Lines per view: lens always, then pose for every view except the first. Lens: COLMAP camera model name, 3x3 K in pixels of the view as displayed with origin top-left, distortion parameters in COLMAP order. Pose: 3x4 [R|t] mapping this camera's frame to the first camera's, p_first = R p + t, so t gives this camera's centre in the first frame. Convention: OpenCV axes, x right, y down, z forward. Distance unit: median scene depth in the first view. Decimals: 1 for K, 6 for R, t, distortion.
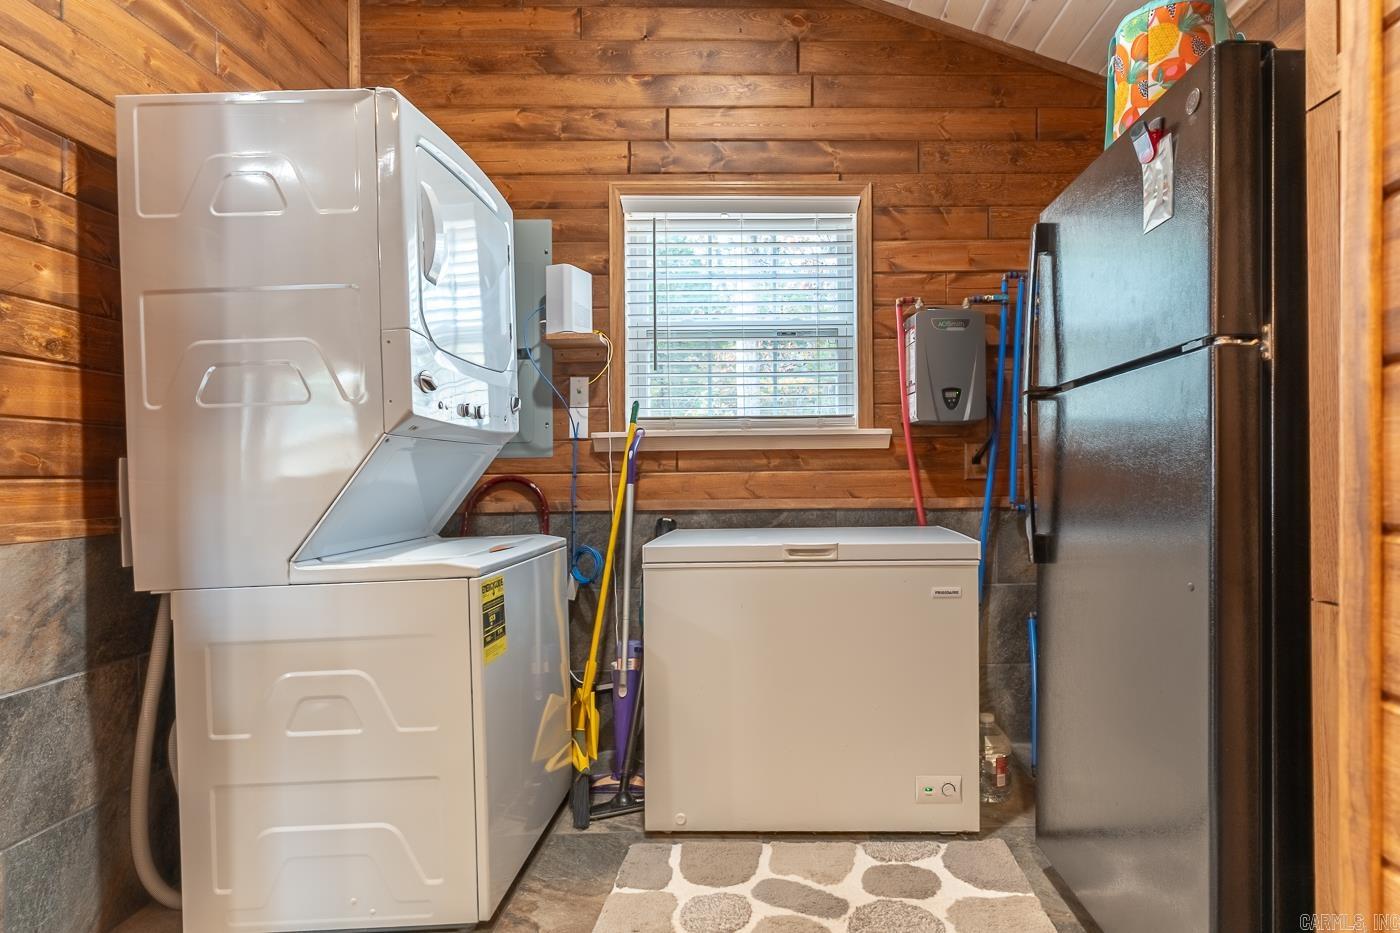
lens RADIAL K [[667.2, 0, 724.7], [0, 667.2, 483.0], [0, 0, 1]] dist [0.004666, -0.001291]
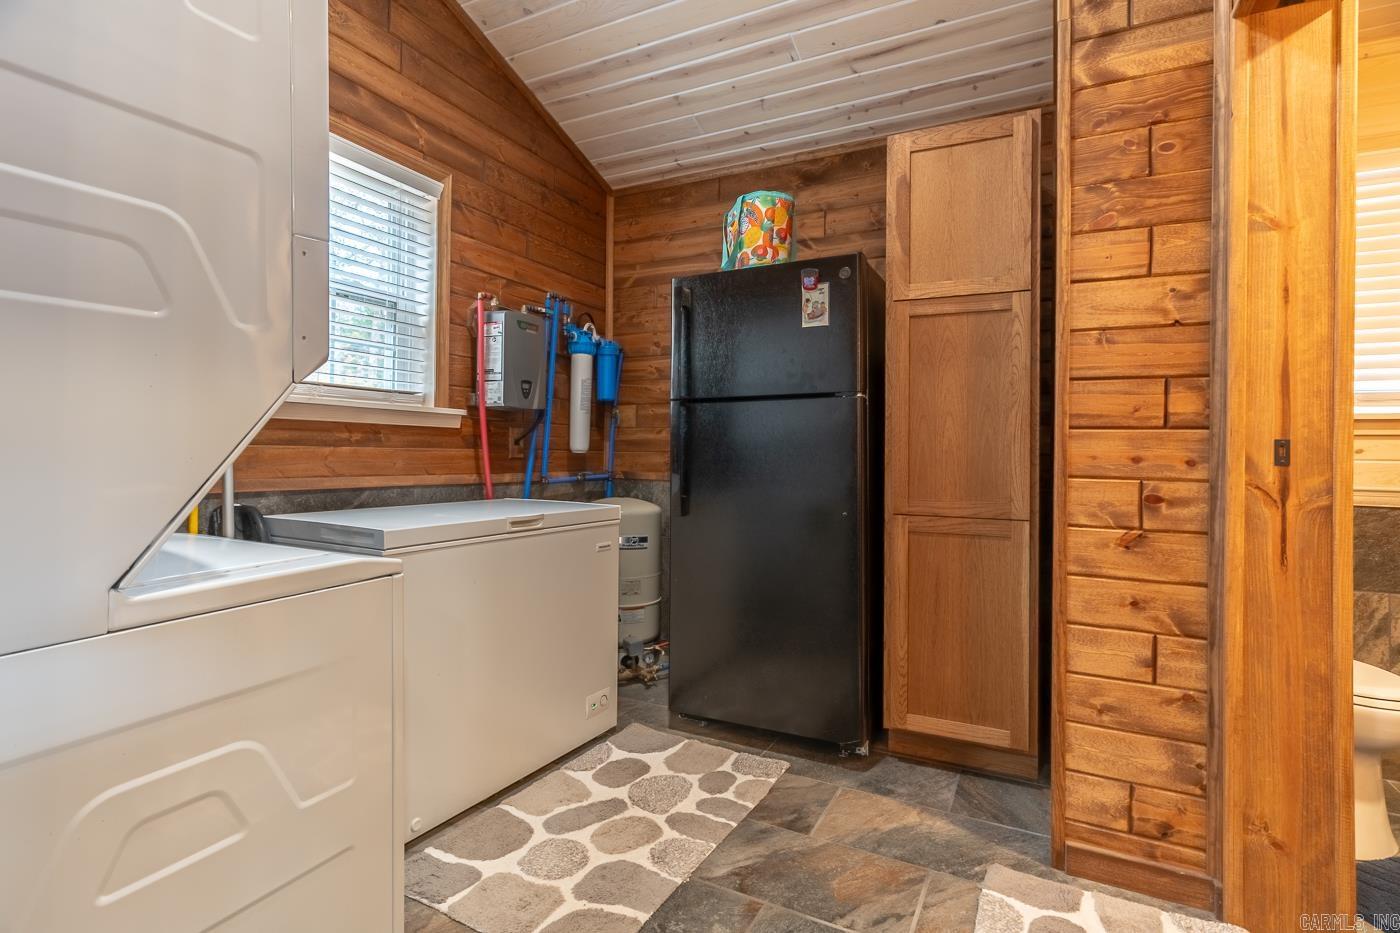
lens RADIAL K [[667.2, 0, 663.4], [0, 667.2, 455.8], [0, 0, 1]] dist [0.004666, -0.001291]
pose [[0.508988, 0.016015, 0.860625, -1.022379], [-0.007955, 0.999872, -0.013902, 0.009130], [-0.860737, 0.000230, 0.509050, 0.354553]]
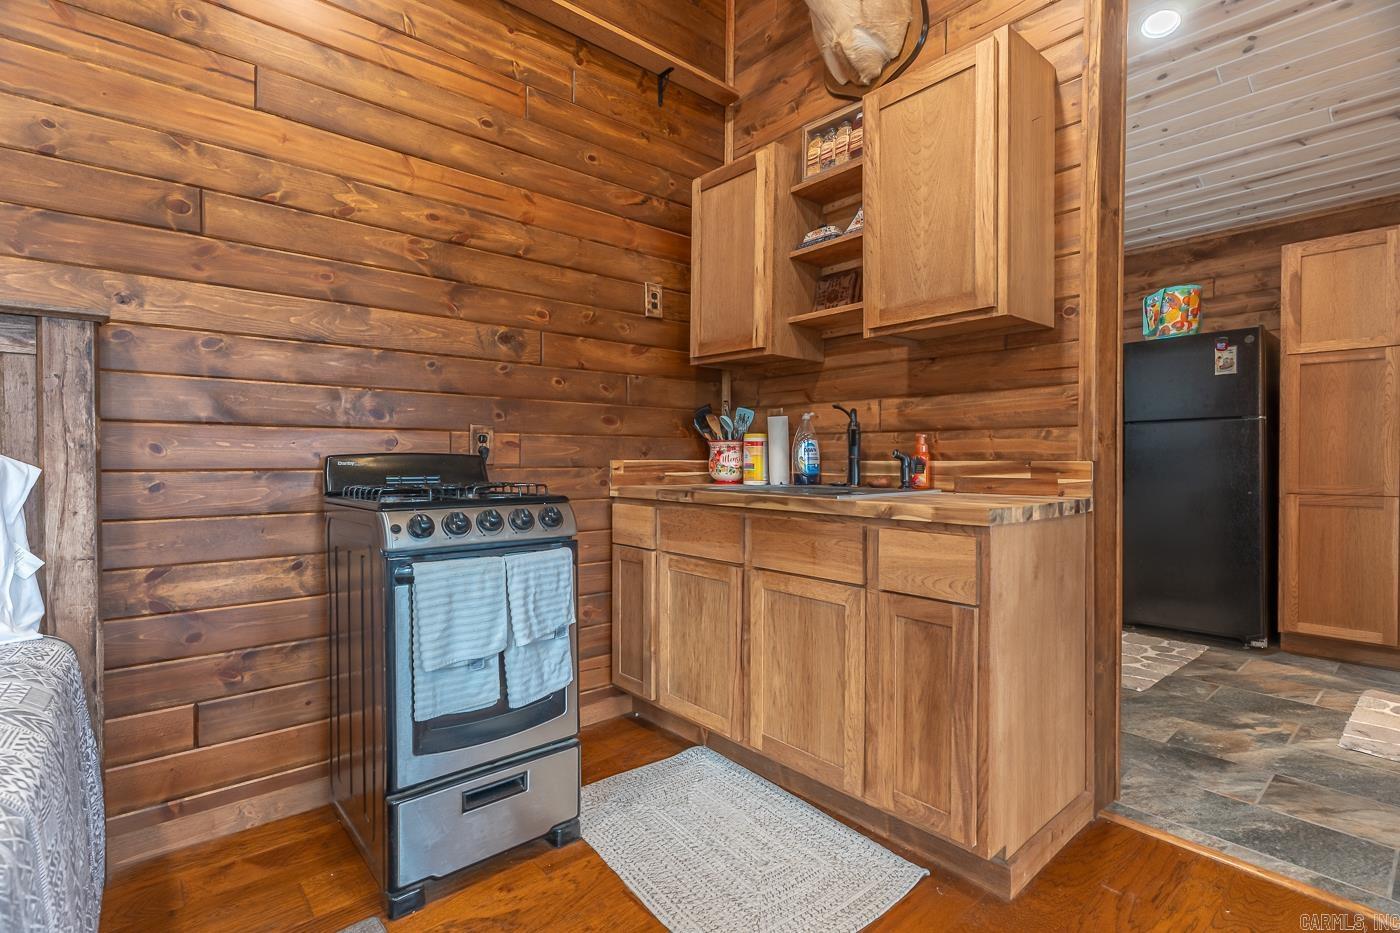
lens RADIAL K [[667.2, 0, 700.8], [0, 667.2, 475.7], [0, 0, 1]] dist [0.004666, -0.001291]
pose [[0.755002, -0.009867, 0.655648, -2.625406], [0.003907, 0.999937, 0.010549, 0.022201], [-0.655711, -0.005403, 0.754993, 0.247675]]
